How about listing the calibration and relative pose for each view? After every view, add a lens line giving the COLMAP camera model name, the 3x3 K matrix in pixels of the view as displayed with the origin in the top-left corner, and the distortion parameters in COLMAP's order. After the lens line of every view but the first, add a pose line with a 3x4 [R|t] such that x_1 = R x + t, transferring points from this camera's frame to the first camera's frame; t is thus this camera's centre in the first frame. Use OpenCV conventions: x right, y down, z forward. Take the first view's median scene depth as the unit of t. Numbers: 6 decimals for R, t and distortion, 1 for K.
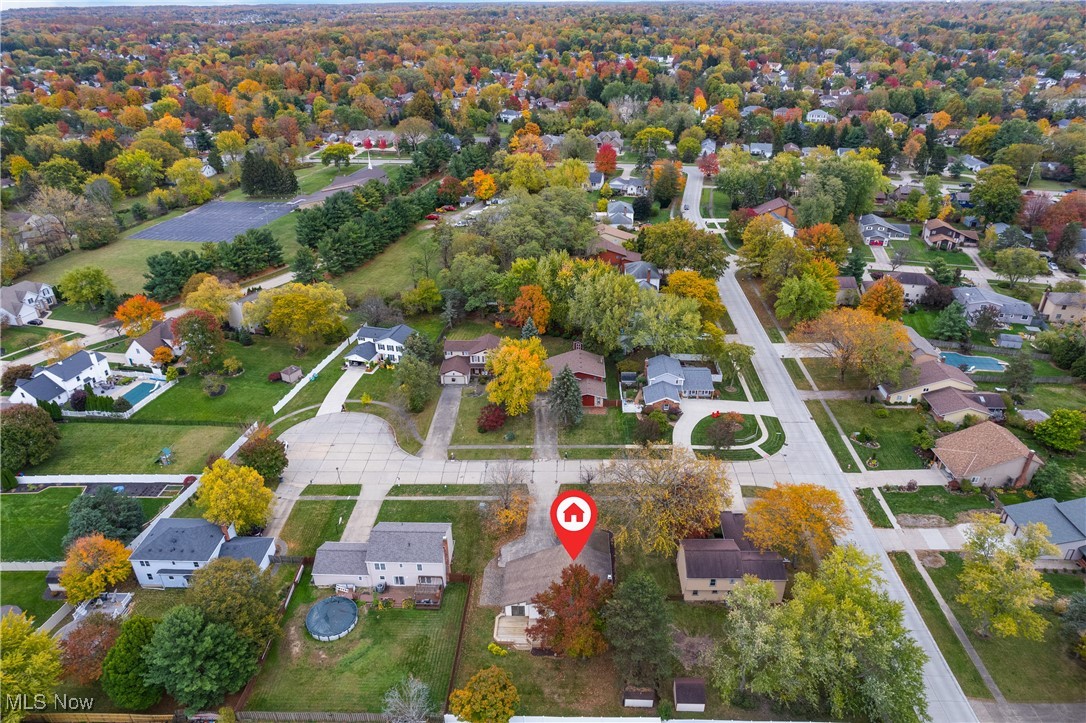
lens RADIAL K [[697.8, 0, 543.0], [0, 697.8, 361.5], [0, 0, 1]] dist [-0.033588, 0.000680]
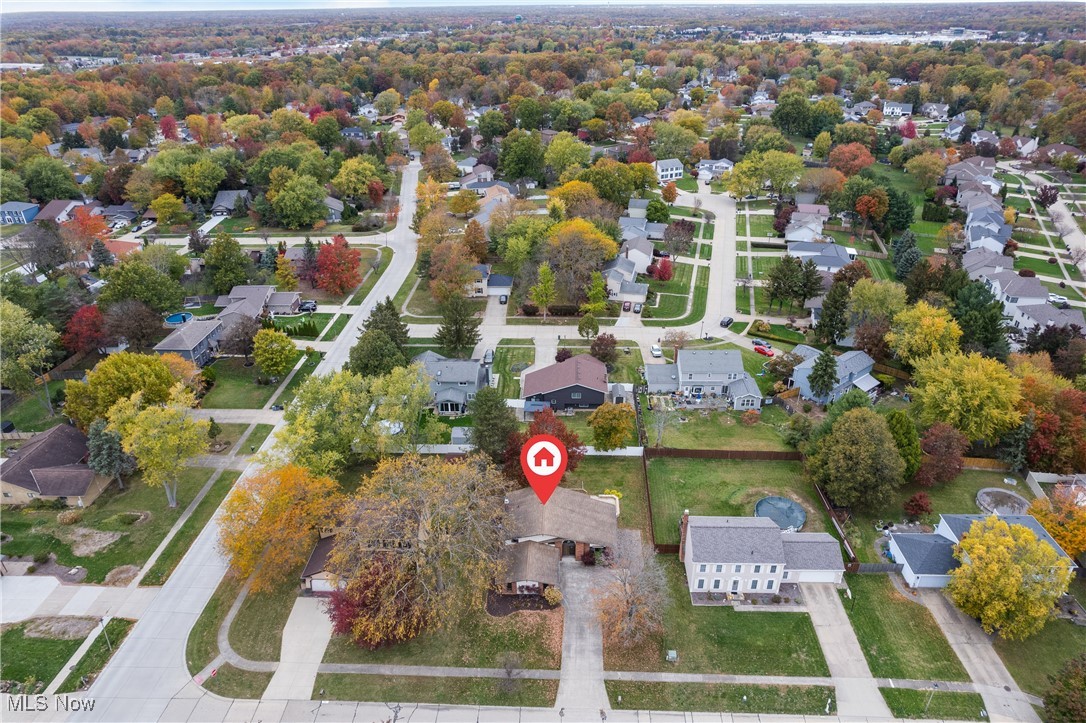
lens RADIAL K [[697.8, 0, 543.0], [0, 697.8, 361.5], [0, 0, 1]] dist [-0.033588, 0.000680]
pose [[-0.999761, 0.001962, 0.021758, 0.022906], [0.018976, 0.571507, 0.820378, -0.540663], [-0.010825, 0.820595, -0.571408, 1.234853]]
